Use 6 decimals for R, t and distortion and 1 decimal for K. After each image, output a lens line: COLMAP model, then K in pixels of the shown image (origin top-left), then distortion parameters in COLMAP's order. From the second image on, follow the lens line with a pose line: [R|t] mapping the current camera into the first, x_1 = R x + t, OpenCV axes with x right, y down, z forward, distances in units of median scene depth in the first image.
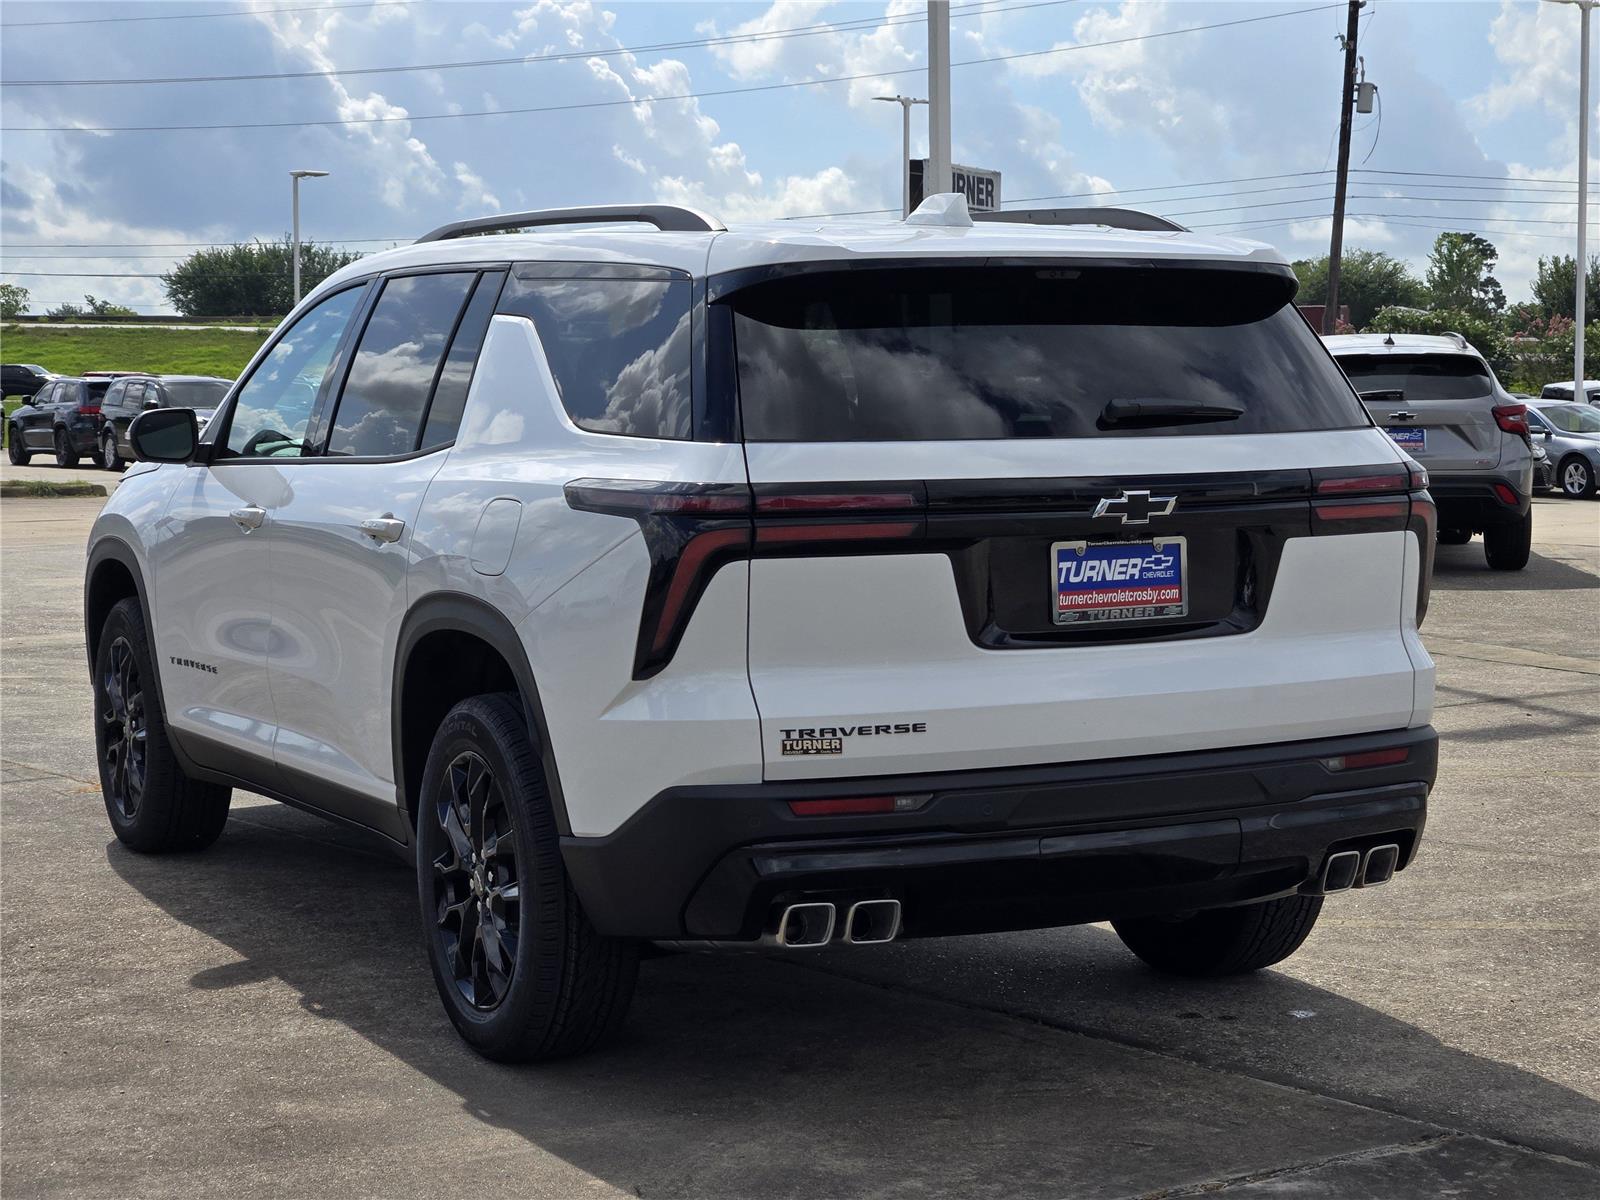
lens RADIAL K [[2777.6, 0, 923.0], [0, 2777.6, 604.5], [0, 0, 1]] dist [0.032064, 0.124183]
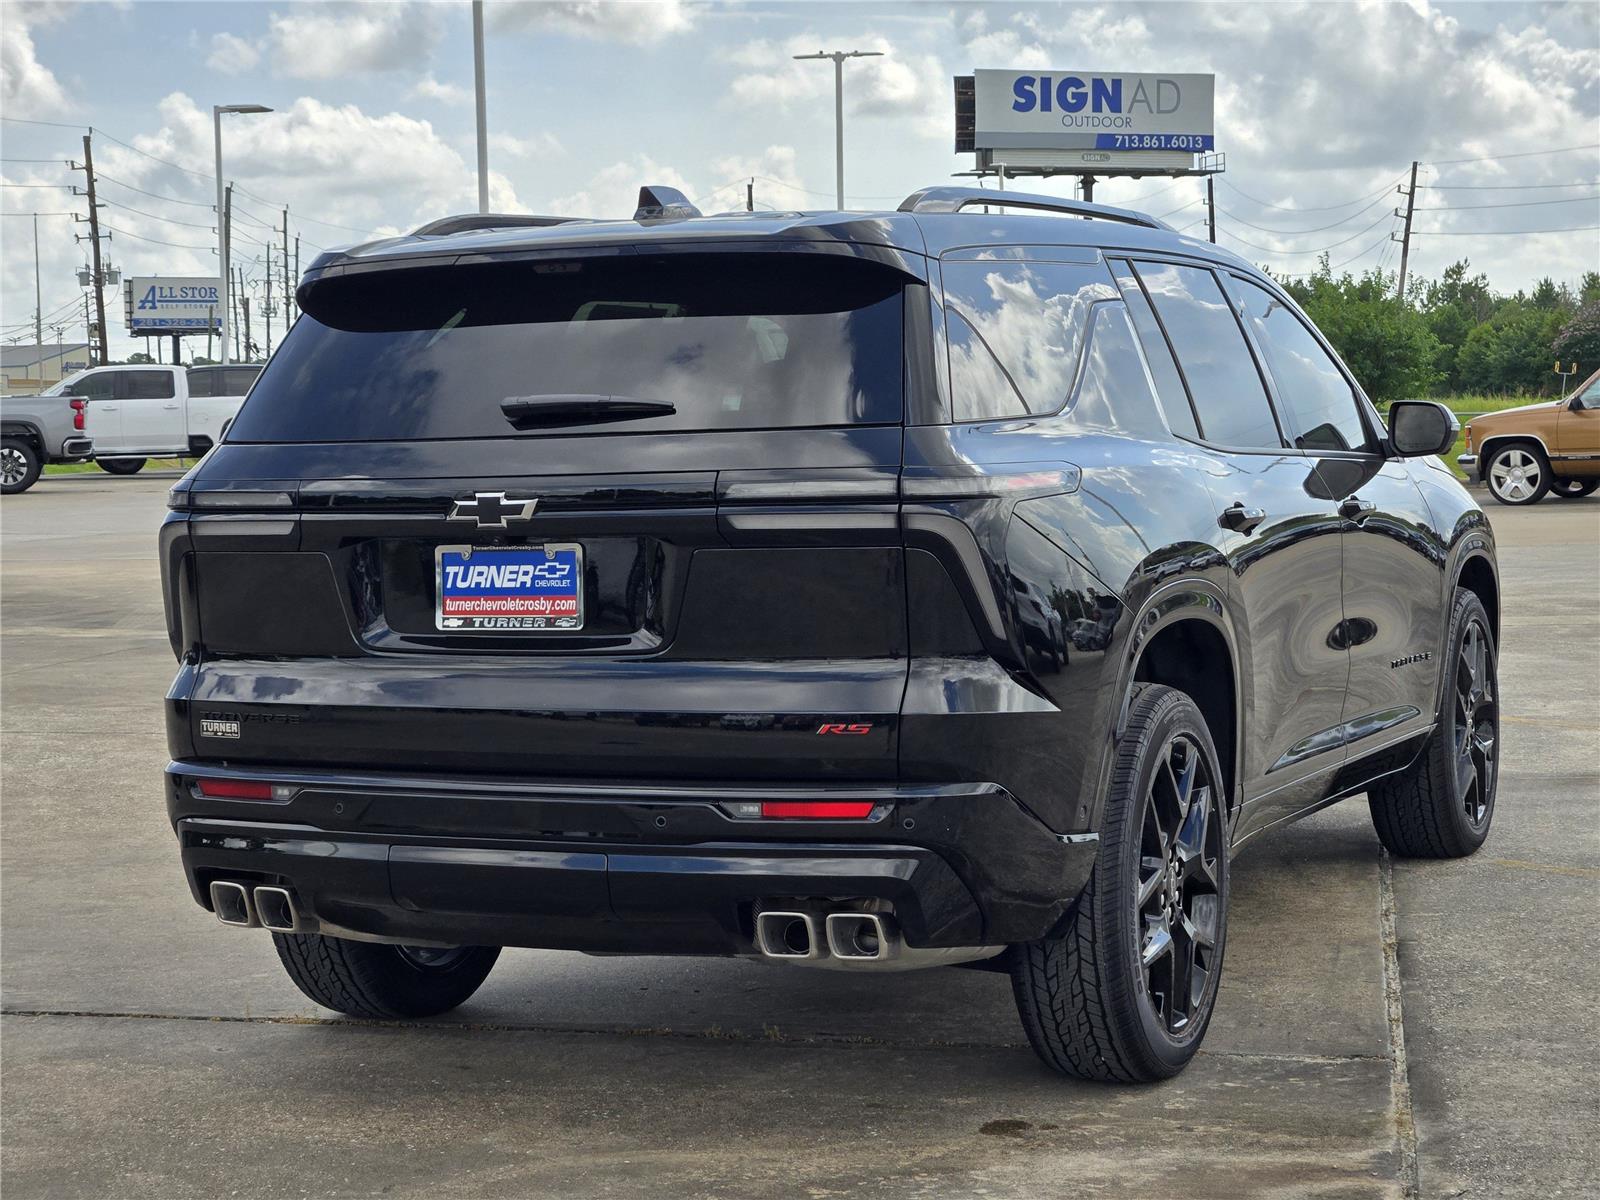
lens RADIAL K [[2753.3, 0, 722.4], [0, 2753.3, 514.1], [0, 0, 1]] dist [0.030439, 0.149593]
pose [[0.572256, 0.022640, -0.819763, 0.880999], [-0.037913, 0.999280, 0.001132, -0.037562], [0.819199, 0.030432, 0.572702, 0.520841]]
